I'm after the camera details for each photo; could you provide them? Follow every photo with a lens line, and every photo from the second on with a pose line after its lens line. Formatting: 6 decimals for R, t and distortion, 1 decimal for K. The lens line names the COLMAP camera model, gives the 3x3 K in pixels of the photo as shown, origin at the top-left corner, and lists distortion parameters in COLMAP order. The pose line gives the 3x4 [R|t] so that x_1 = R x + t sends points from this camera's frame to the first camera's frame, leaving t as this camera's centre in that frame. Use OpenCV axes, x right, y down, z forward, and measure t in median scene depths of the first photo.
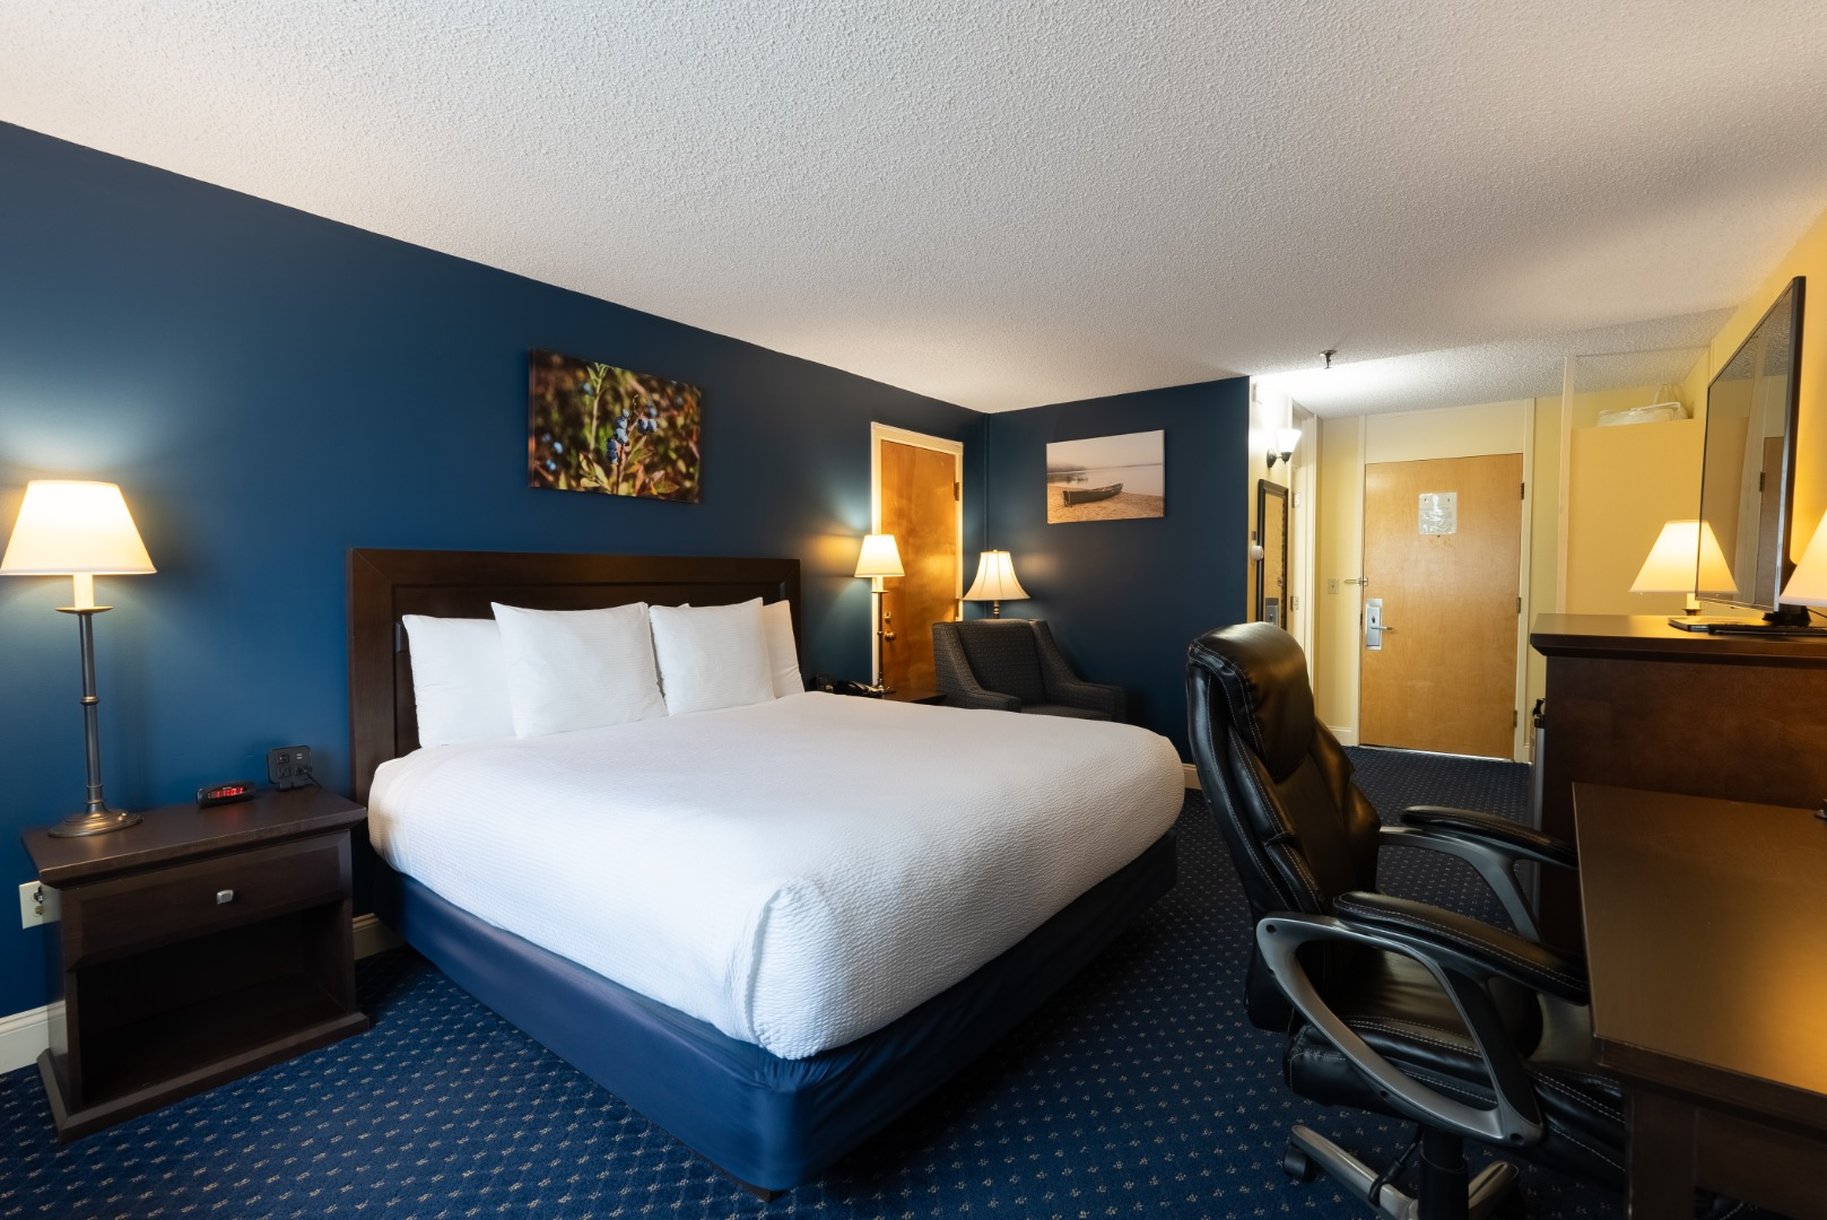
lens RADIAL K [[838.1, 0, 914.8], [0, 838.1, 614.4], [0, 0, 1]] dist [0.001019, 0.000430]
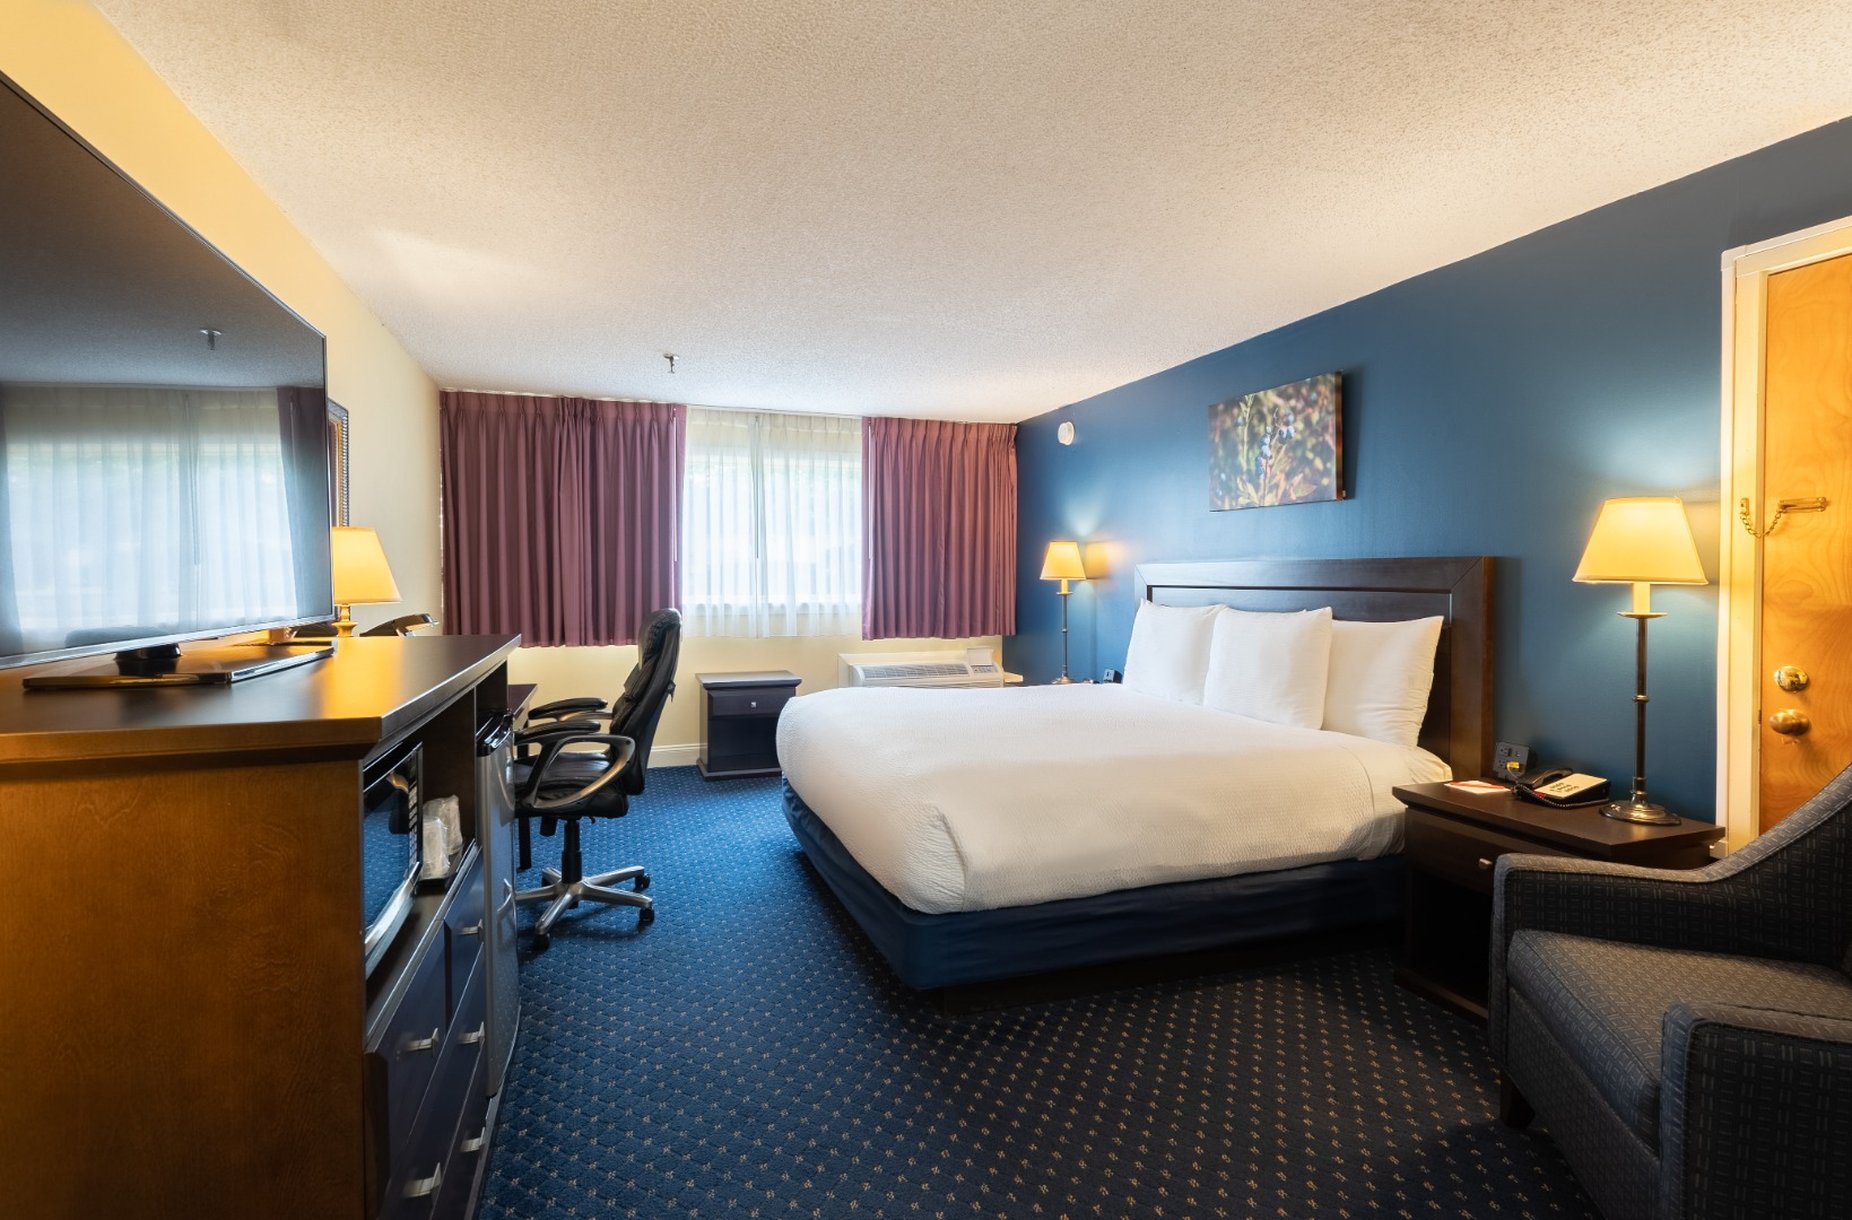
lens RADIAL K [[849.6, 0, 890.4], [0, 849.6, 614.8], [0, 0, 1]] dist [0.001019, 0.000430]
pose [[-0.511718, 0.022871, -0.858849, 0.819142], [-0.039962, 0.997930, 0.050385, -0.036802], [0.858223, 0.060104, -0.509745, 1.115663]]
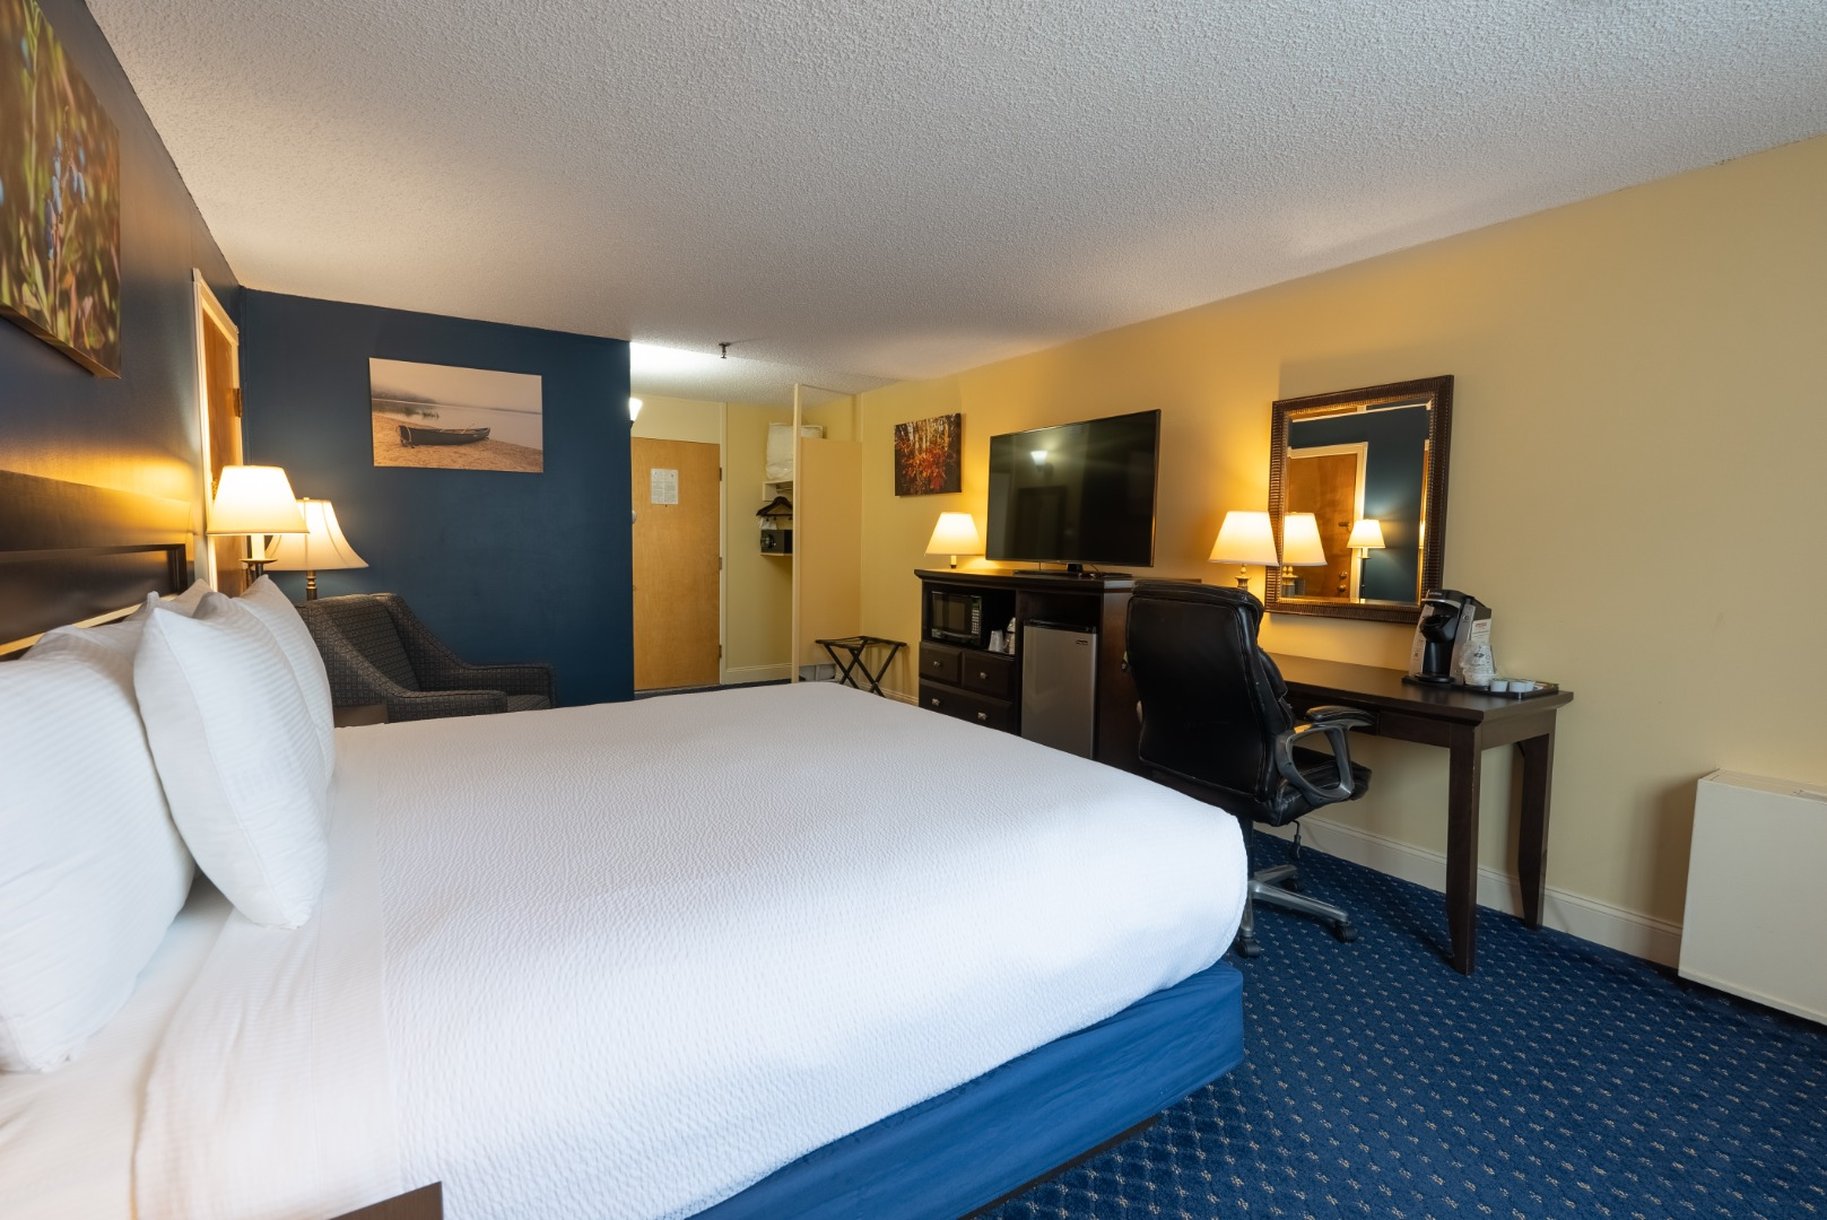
lens RADIAL K [[838.1, 0, 926.7], [0, 838.1, 614.4], [0, 0, 1]] dist [0.001019, 0.000430]
pose [[0.300233, -0.078991, 0.950590, -0.610445], [0.032647, 0.996832, 0.072522, -0.021389], [-0.953307, 0.009260, 0.301861, 0.448429]]
